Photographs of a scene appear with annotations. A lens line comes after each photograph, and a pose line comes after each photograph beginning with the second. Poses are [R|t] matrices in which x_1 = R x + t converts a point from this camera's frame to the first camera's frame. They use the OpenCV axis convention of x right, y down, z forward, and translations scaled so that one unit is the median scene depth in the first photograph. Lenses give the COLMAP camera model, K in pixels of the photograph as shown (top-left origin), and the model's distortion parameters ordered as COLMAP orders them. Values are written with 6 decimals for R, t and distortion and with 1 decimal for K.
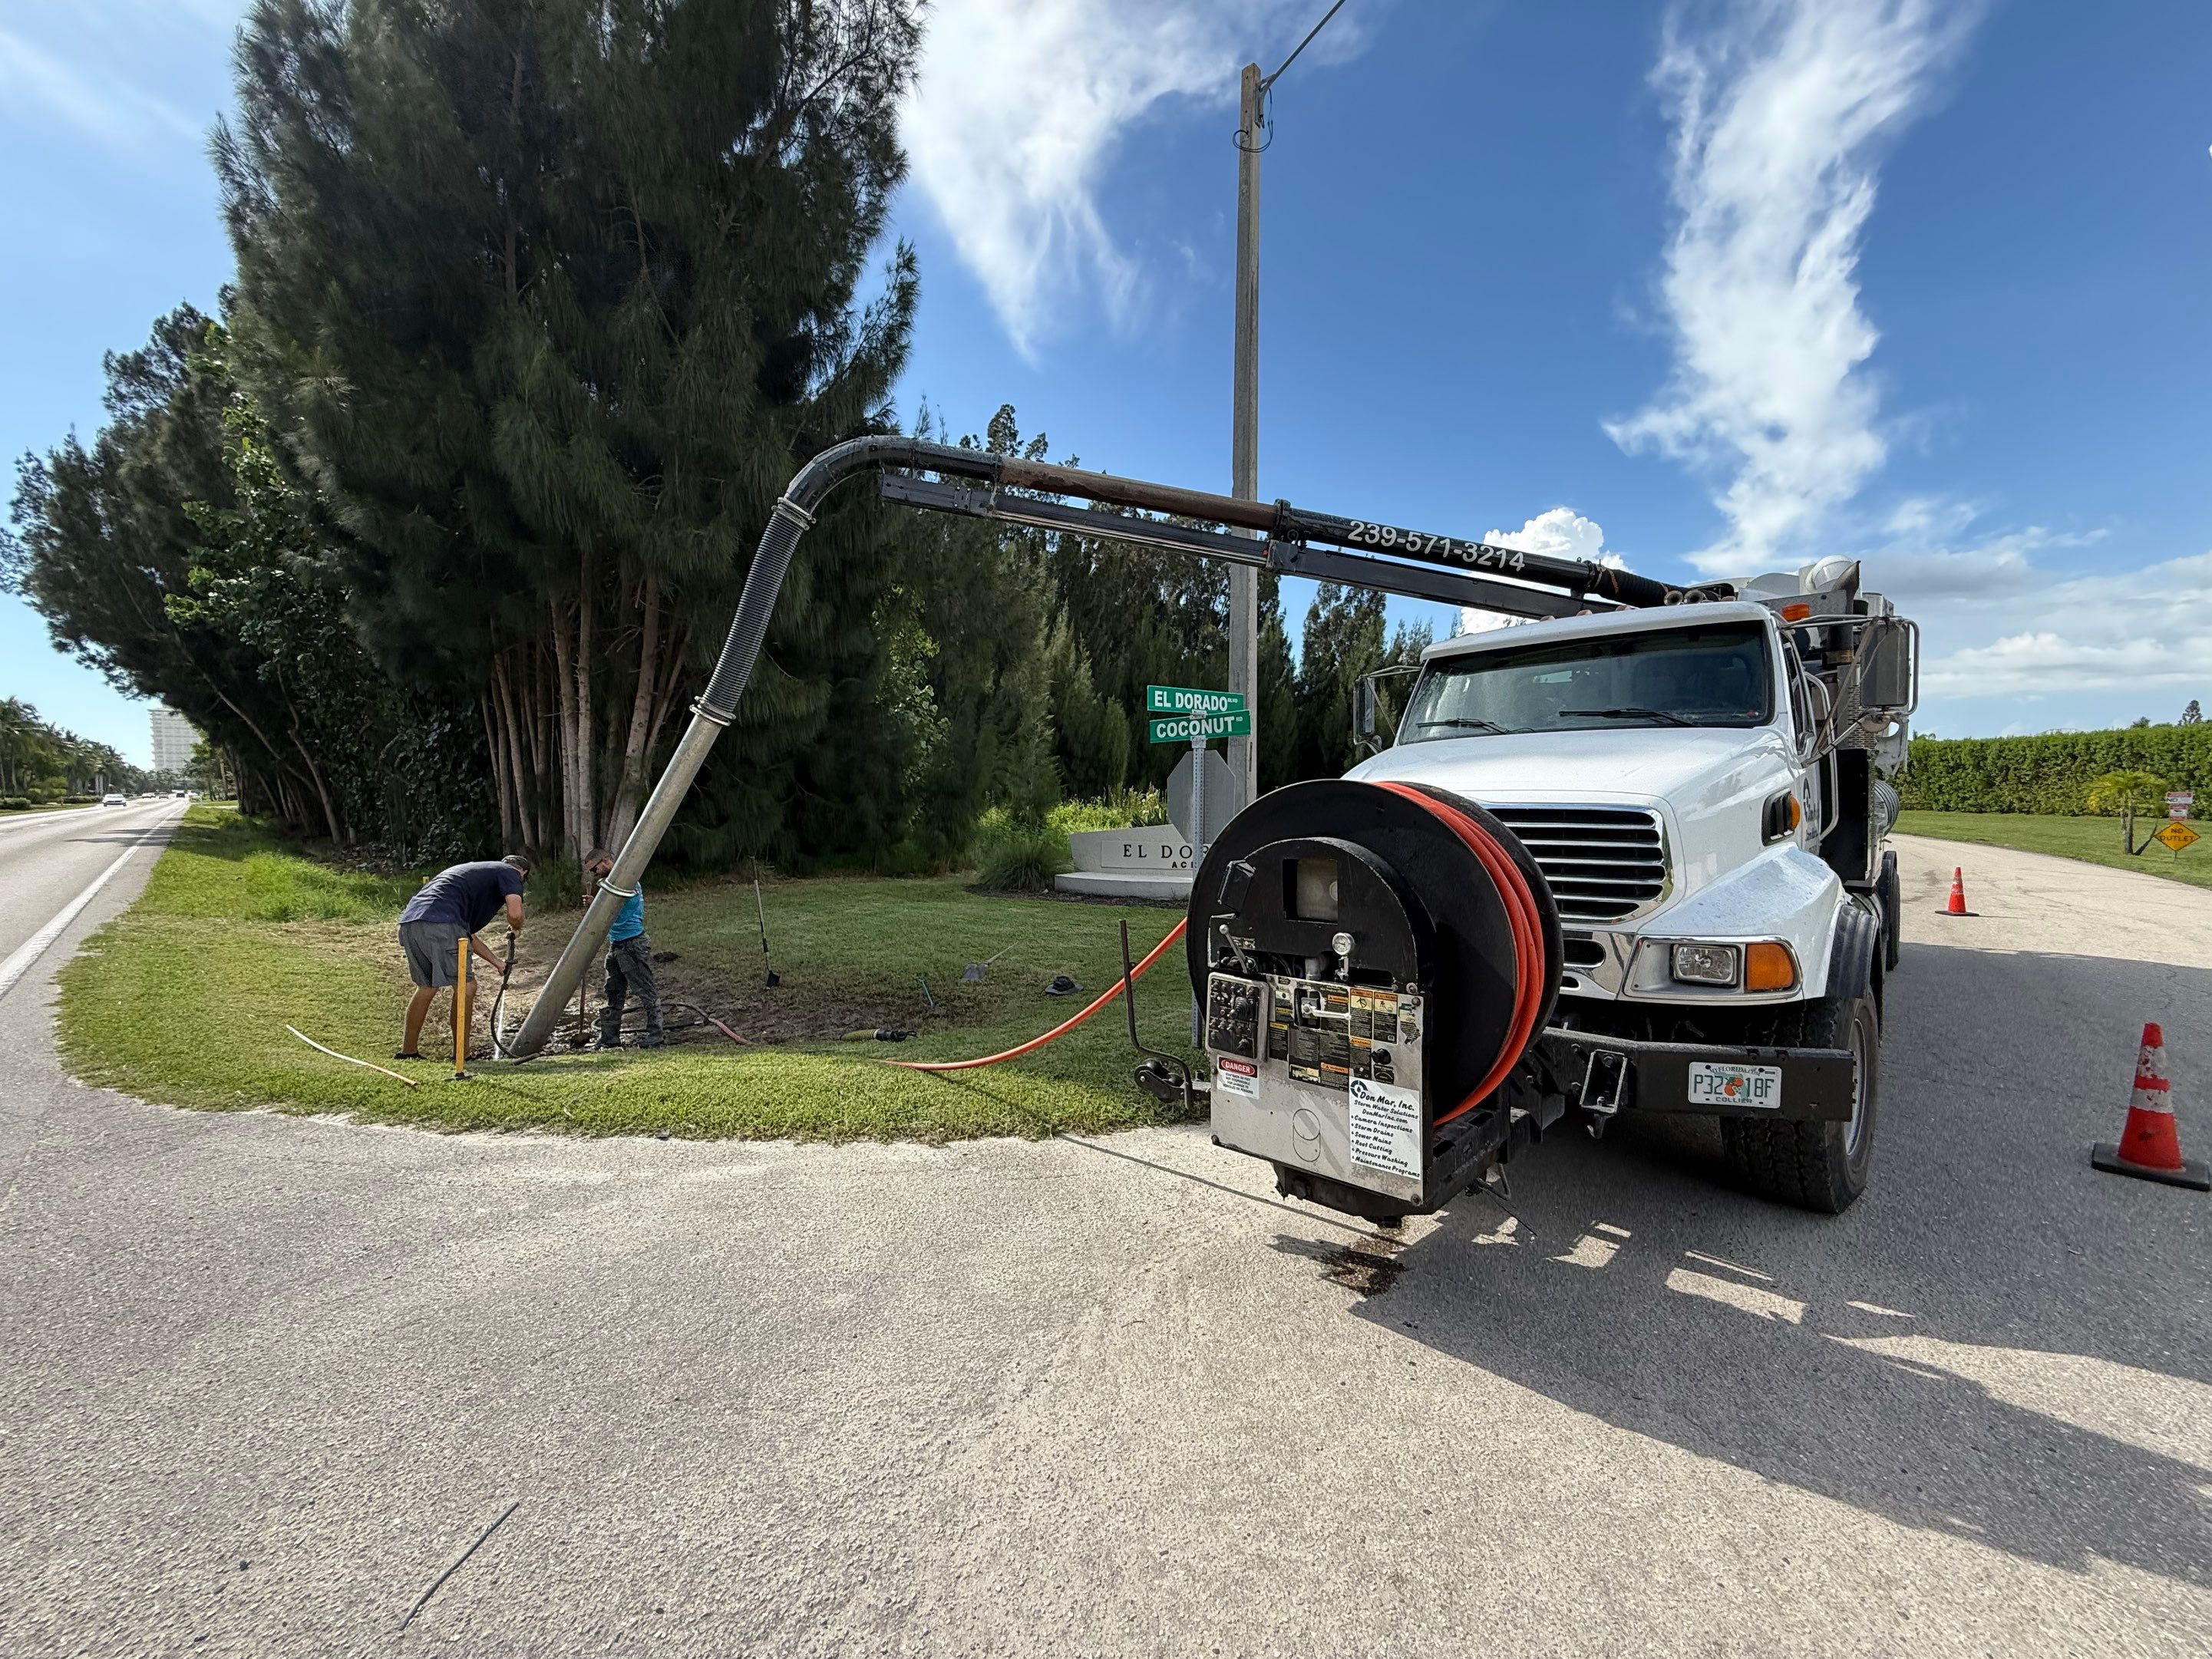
lens RADIAL K [[883.8, 0, 1108.7], [0, 883.8, 822.6], [0, 0, 1]] dist [-0.002315, 0.000203]
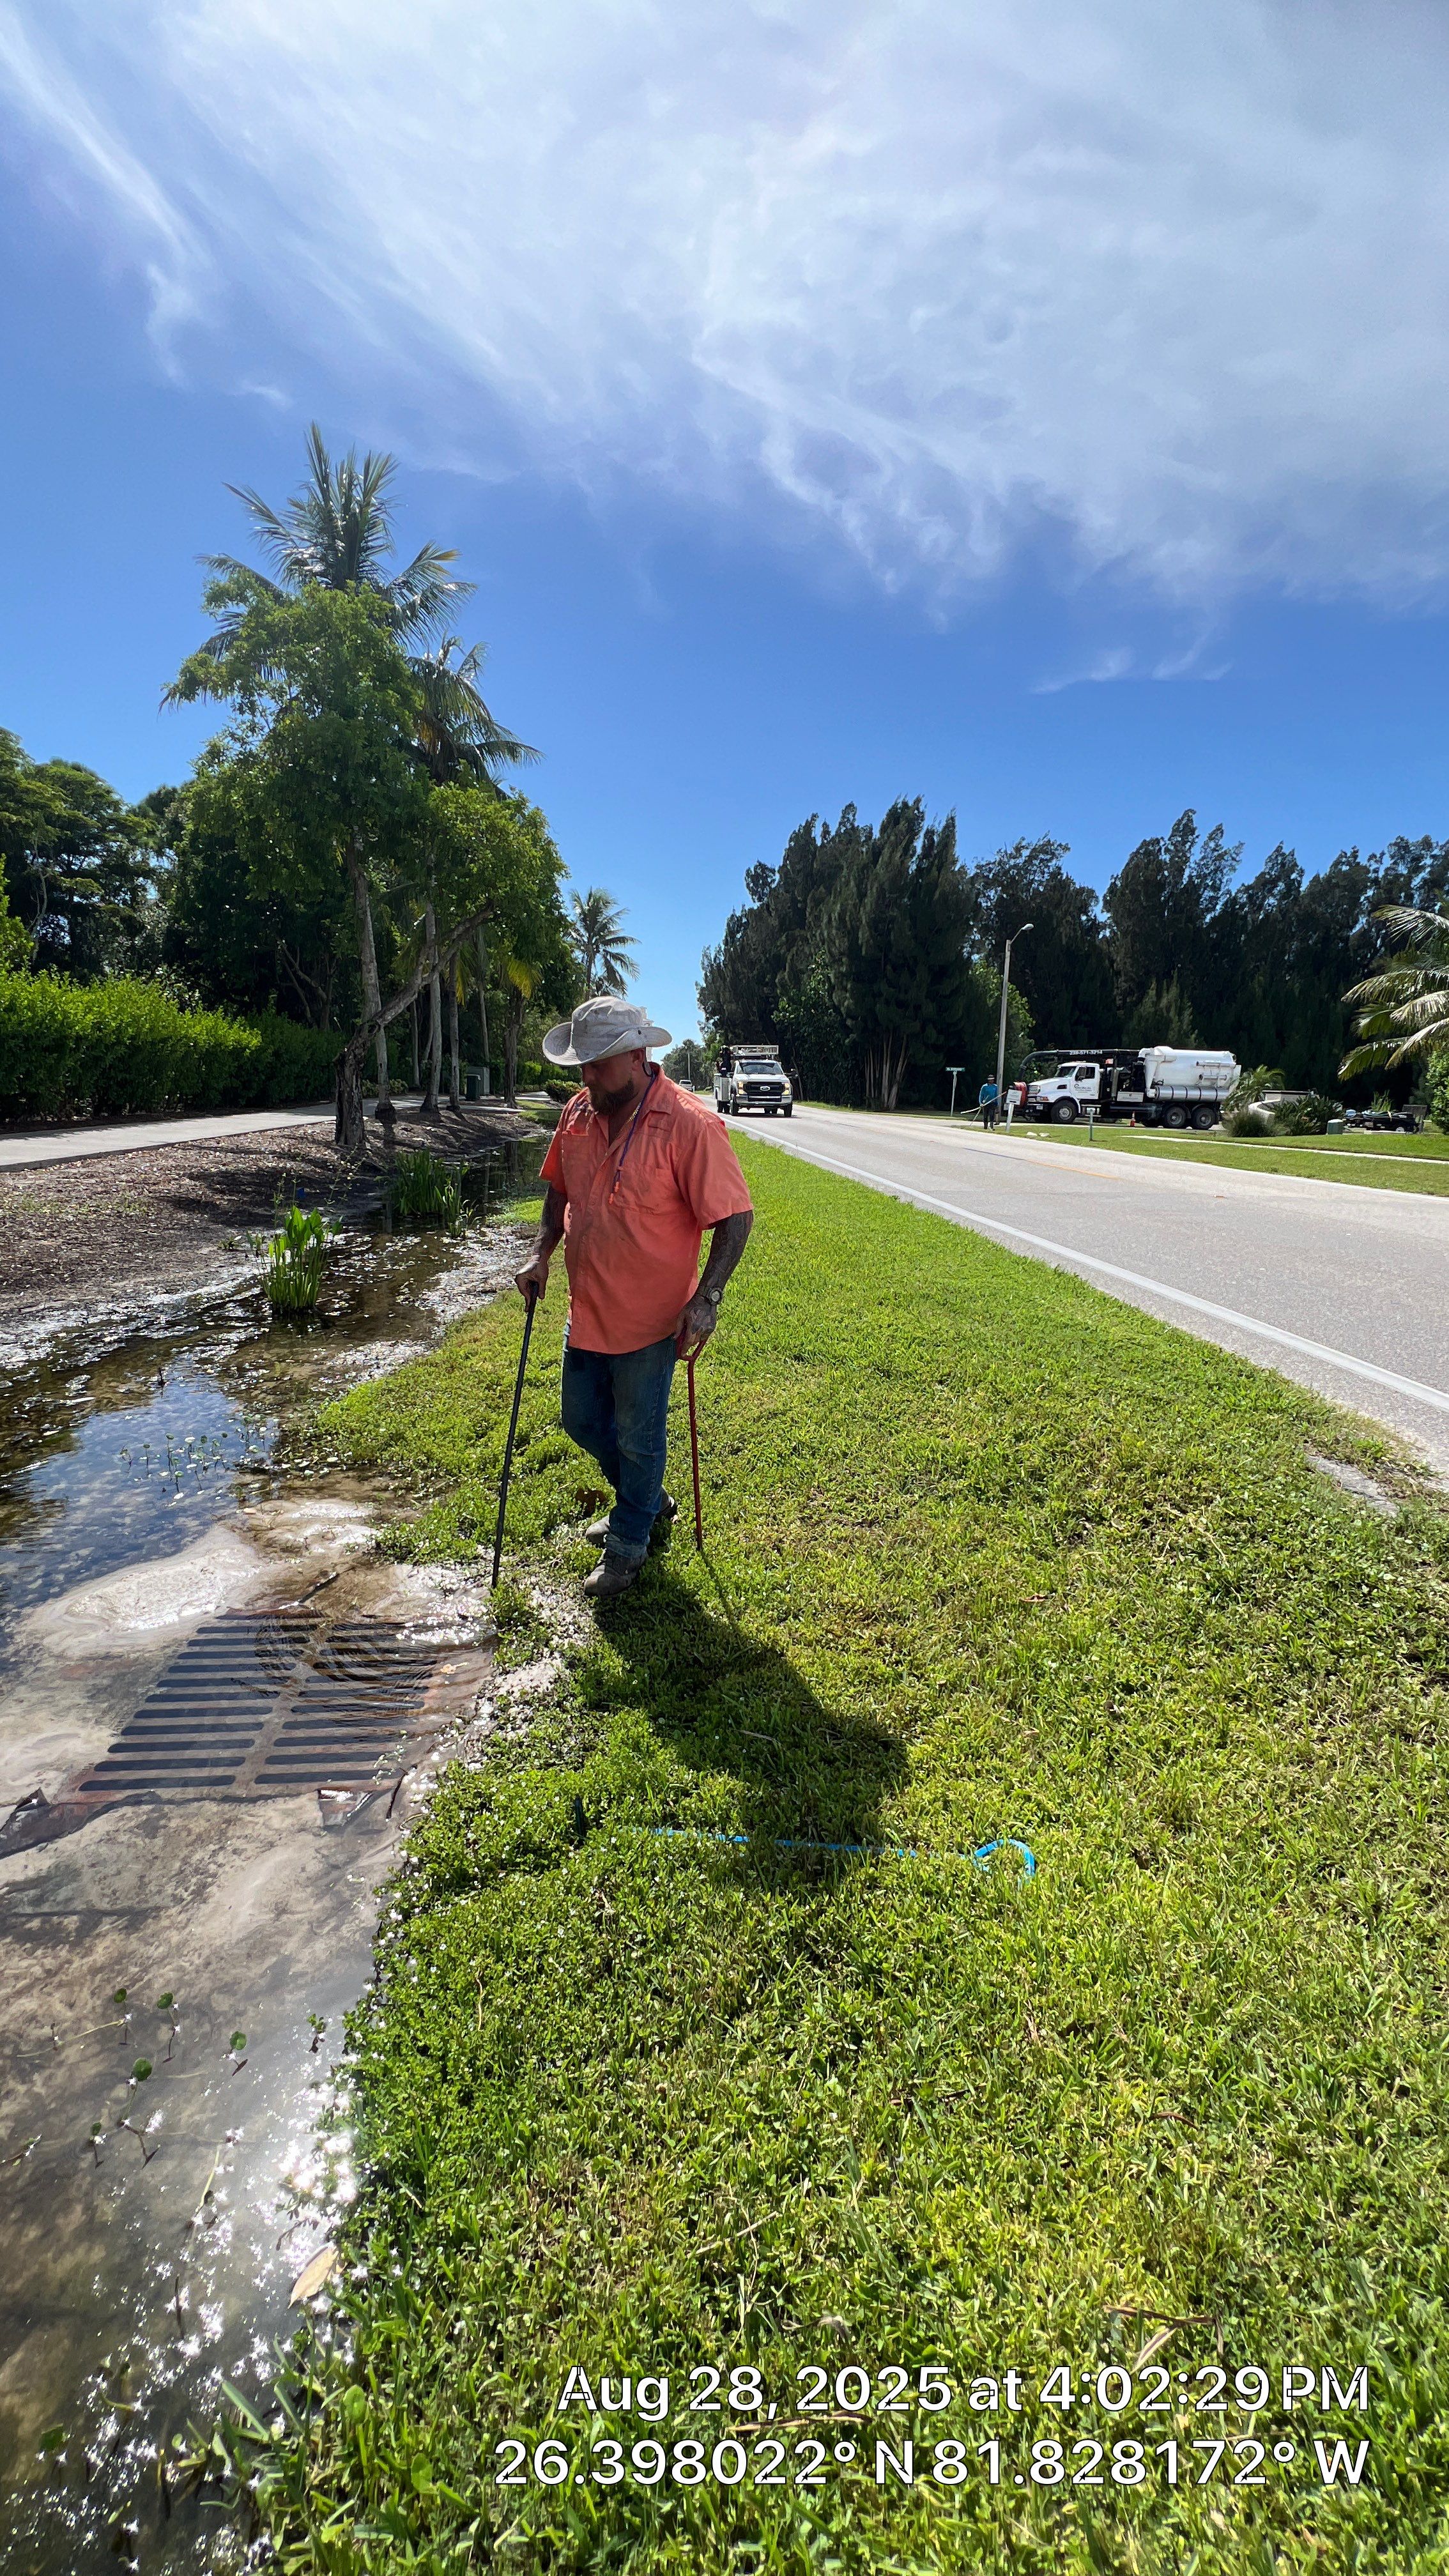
lens RADIAL K [[1033.6, 0, 720.7], [0, 1033.6, 1286.7], [0, 0, 1]] dist [-0.002345, 0.000912]
pose [[0.756812, 0.148862, -0.636456, 2.065811], [-0.059843, 0.985412, 0.159320, 0.188246], [0.650888, -0.082488, 0.754679, -3.274416]]
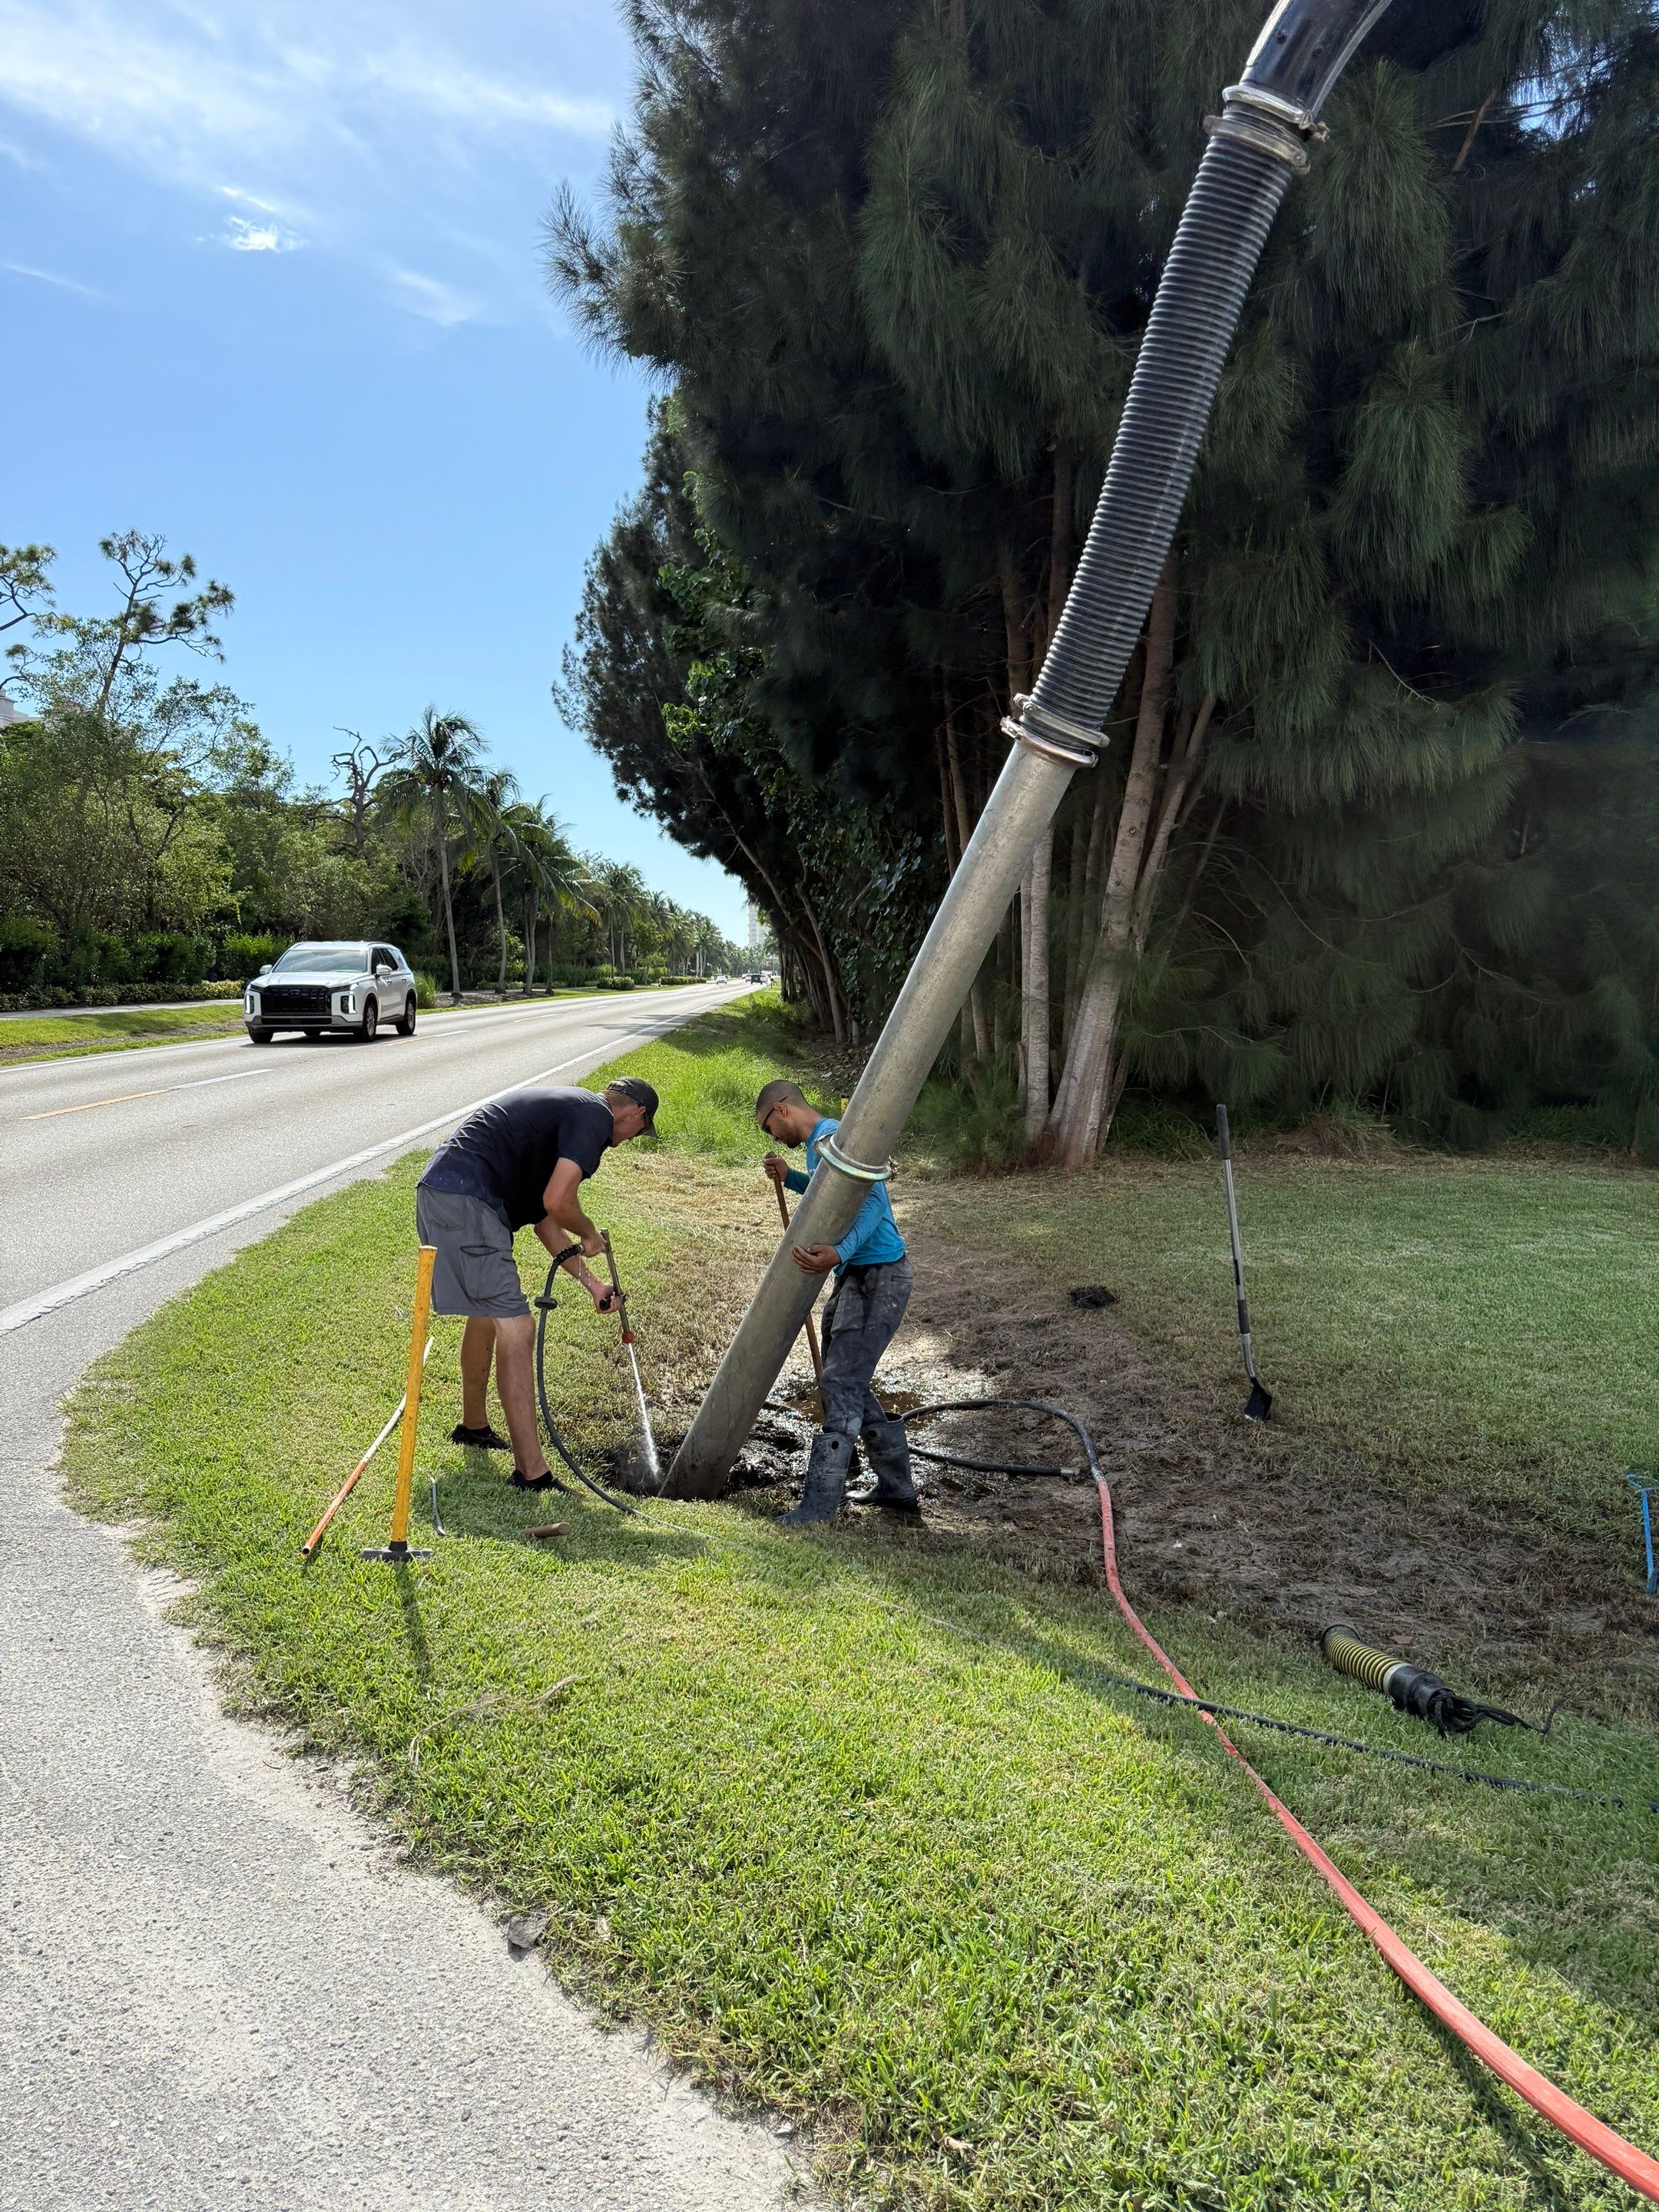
lens RADIAL K [[1565.3, 0, 826.7], [0, 1565.3, 1101.2], [0, 0, 1]] dist [0.023573, -0.018787]
pose [[0.712276, 0.066617, -0.698731, -0.011951], [-0.038562, 0.997696, 0.055811, 0.002372], [0.700840, -0.012809, 0.713204, 0.238105]]
